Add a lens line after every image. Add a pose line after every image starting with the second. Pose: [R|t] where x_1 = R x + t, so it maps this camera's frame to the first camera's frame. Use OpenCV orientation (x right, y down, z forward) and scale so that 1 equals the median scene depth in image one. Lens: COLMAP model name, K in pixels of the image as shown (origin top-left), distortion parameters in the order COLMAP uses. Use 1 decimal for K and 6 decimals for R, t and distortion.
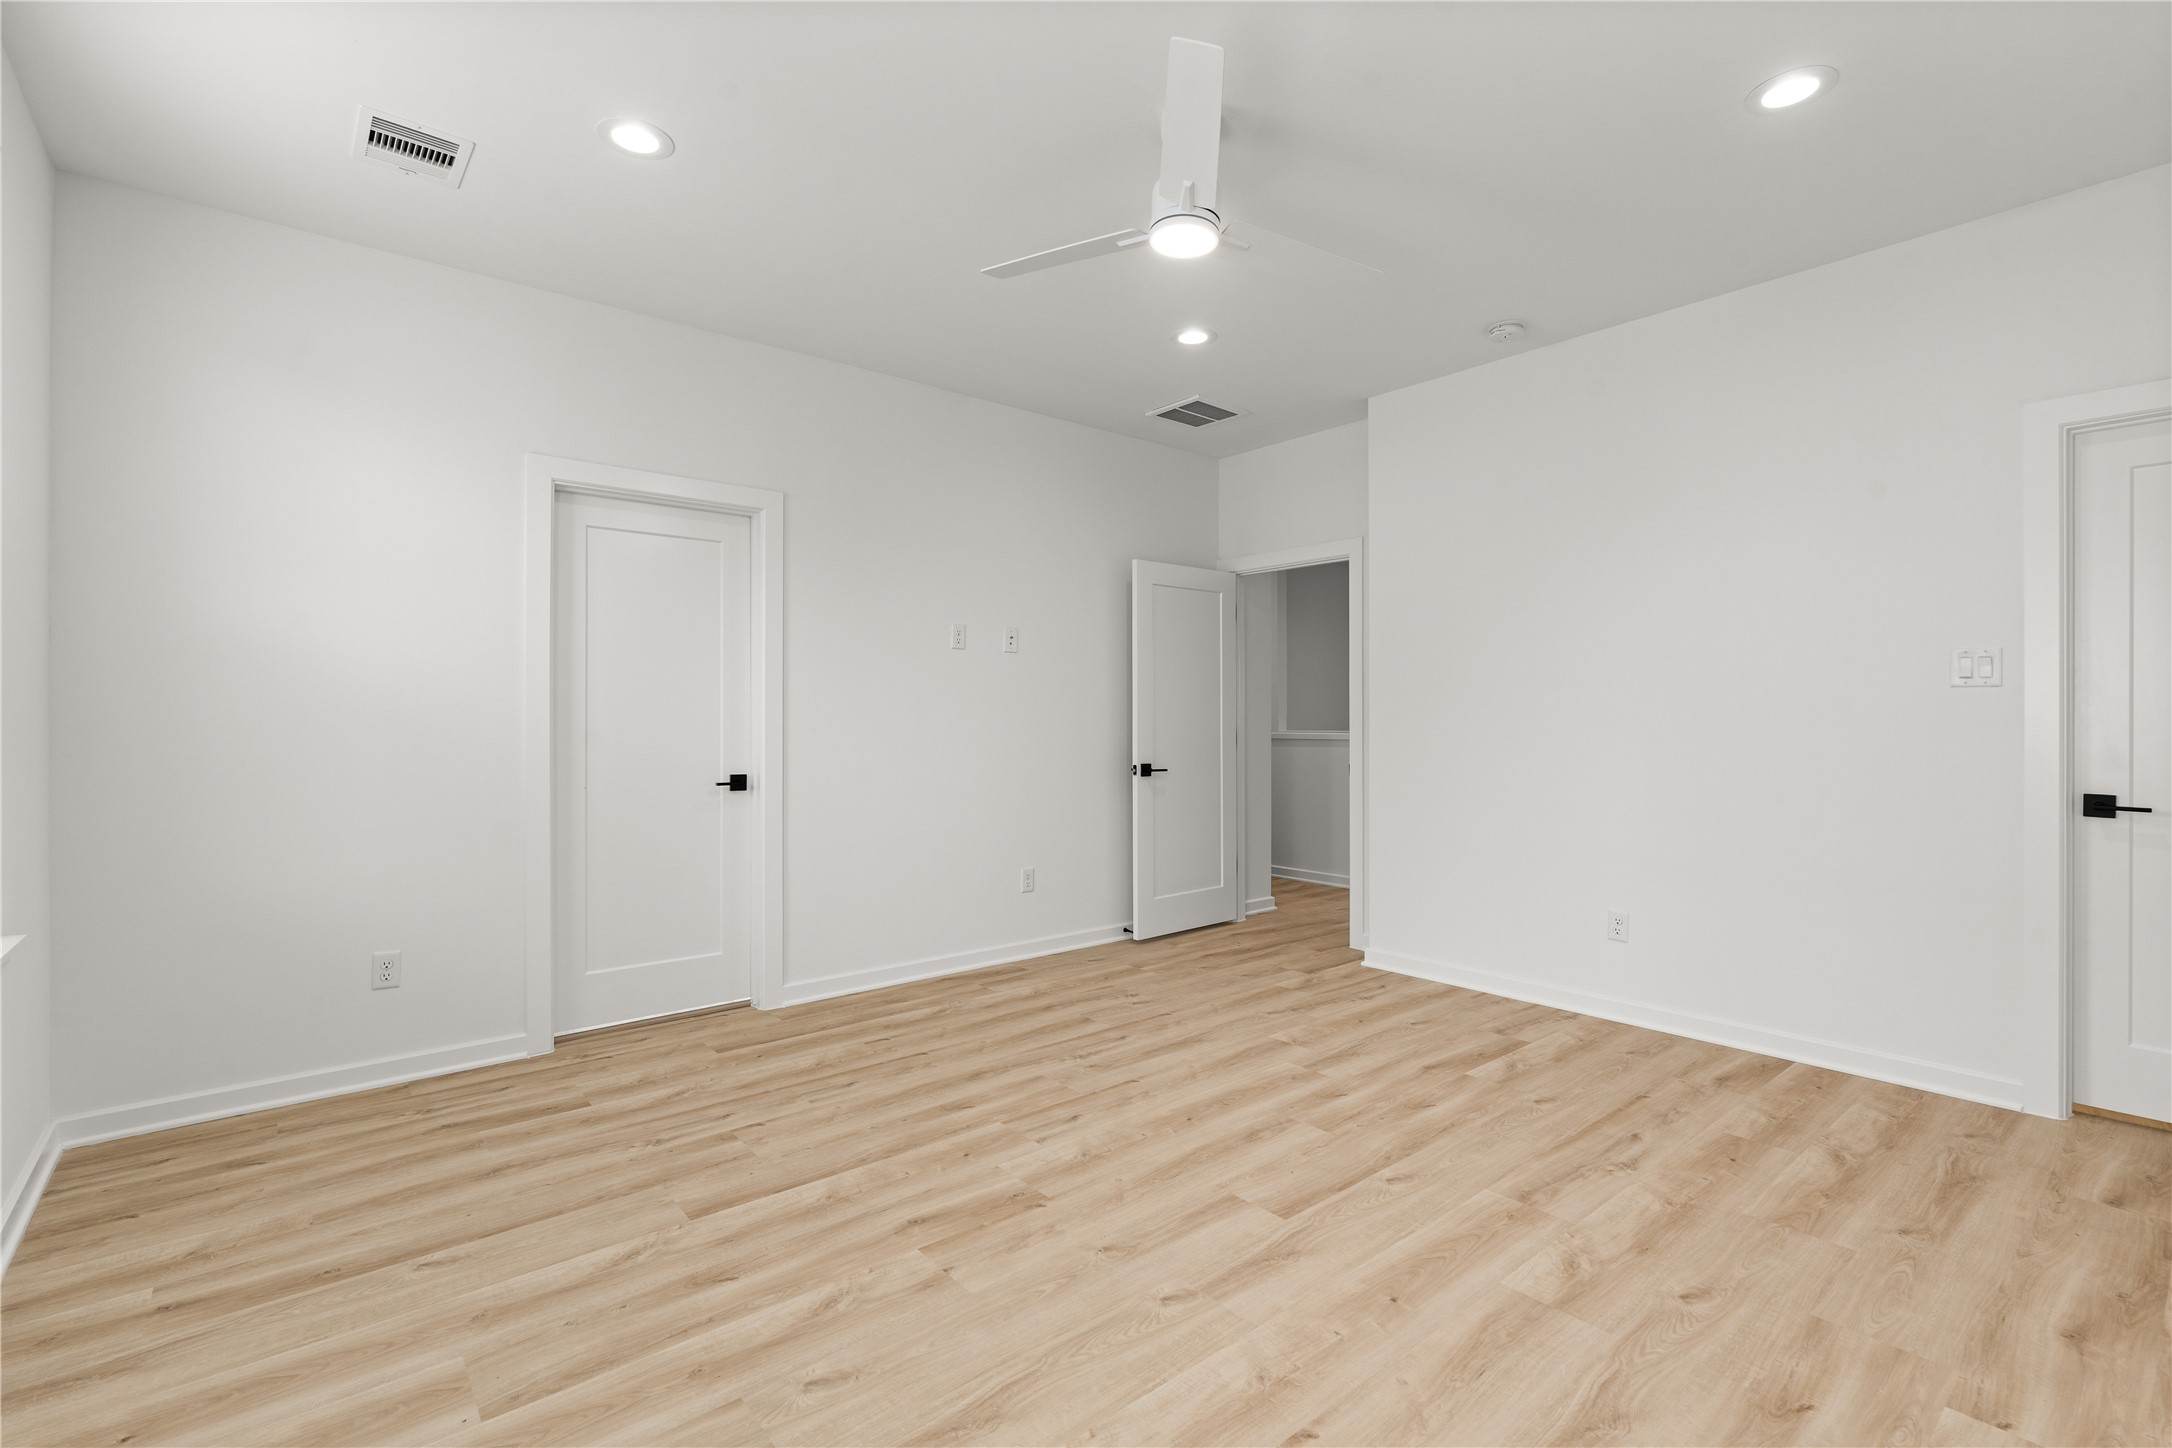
lens RADIAL K [[977.5, 0, 1084.0], [0, 977.5, 716.6], [0, 0, 1]] dist [-0.010741, 0.004579]
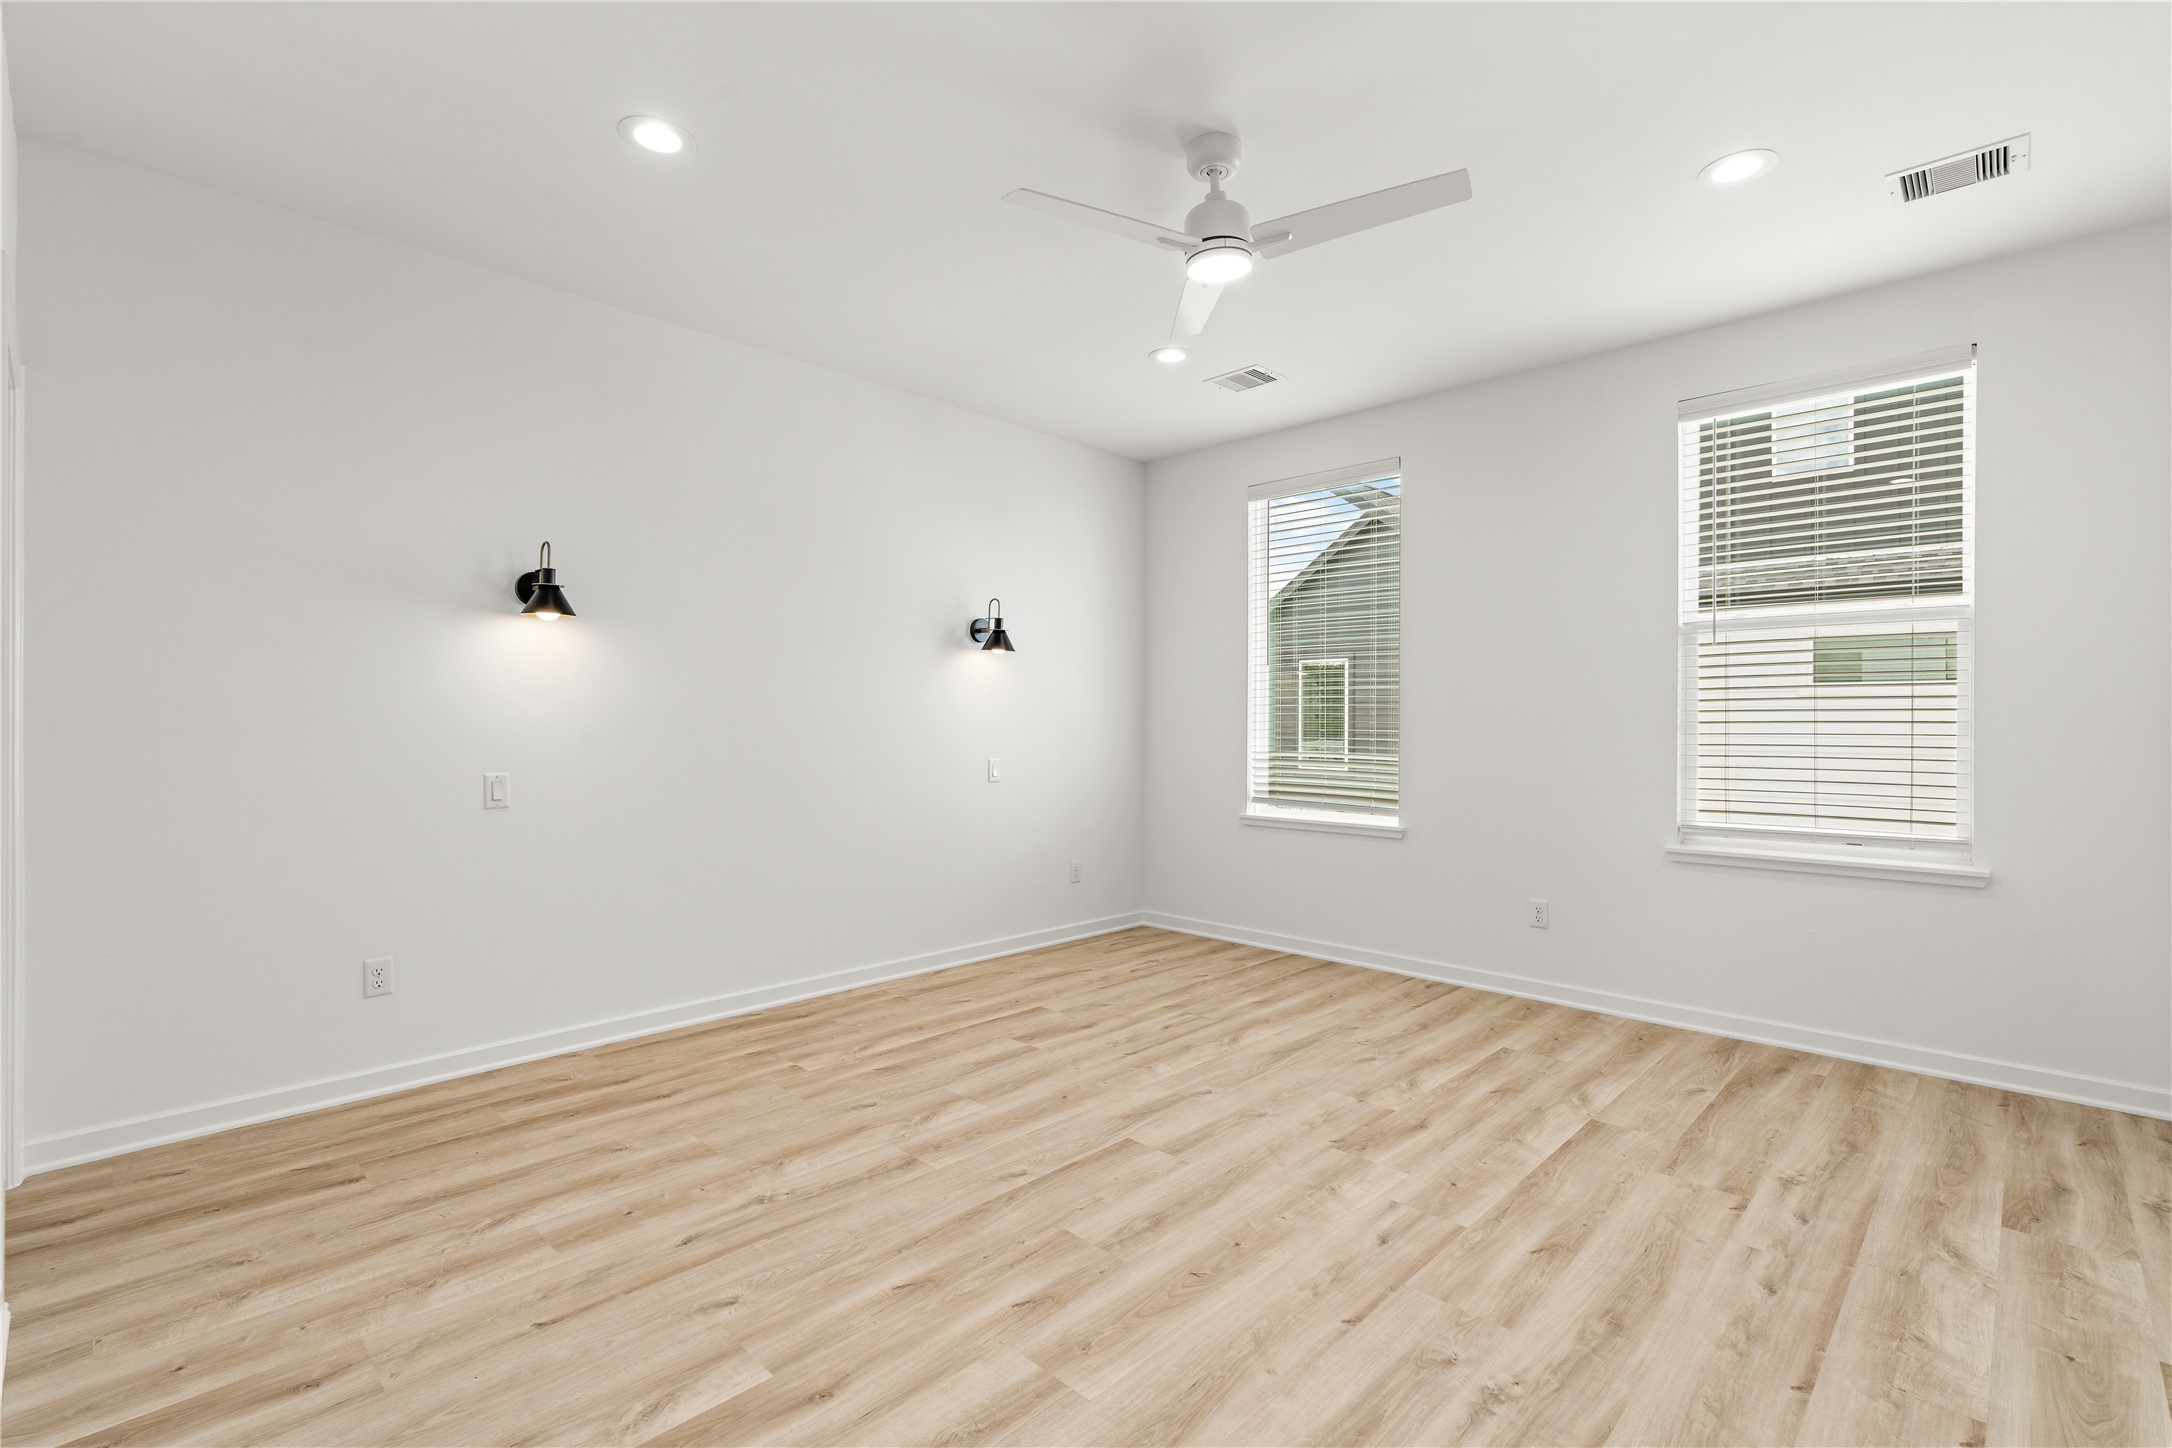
lens RADIAL K [[977.5, 0, 1084.0], [0, 977.5, 716.6], [0, 0, 1]] dist [-0.010741, 0.004579]
pose [[-0.994712, -0.001045, -0.102697, 0.342780], [-0.000173, 0.999964, -0.008495, 0.003233], [0.102702, -0.008432, -0.994676, 1.957020]]
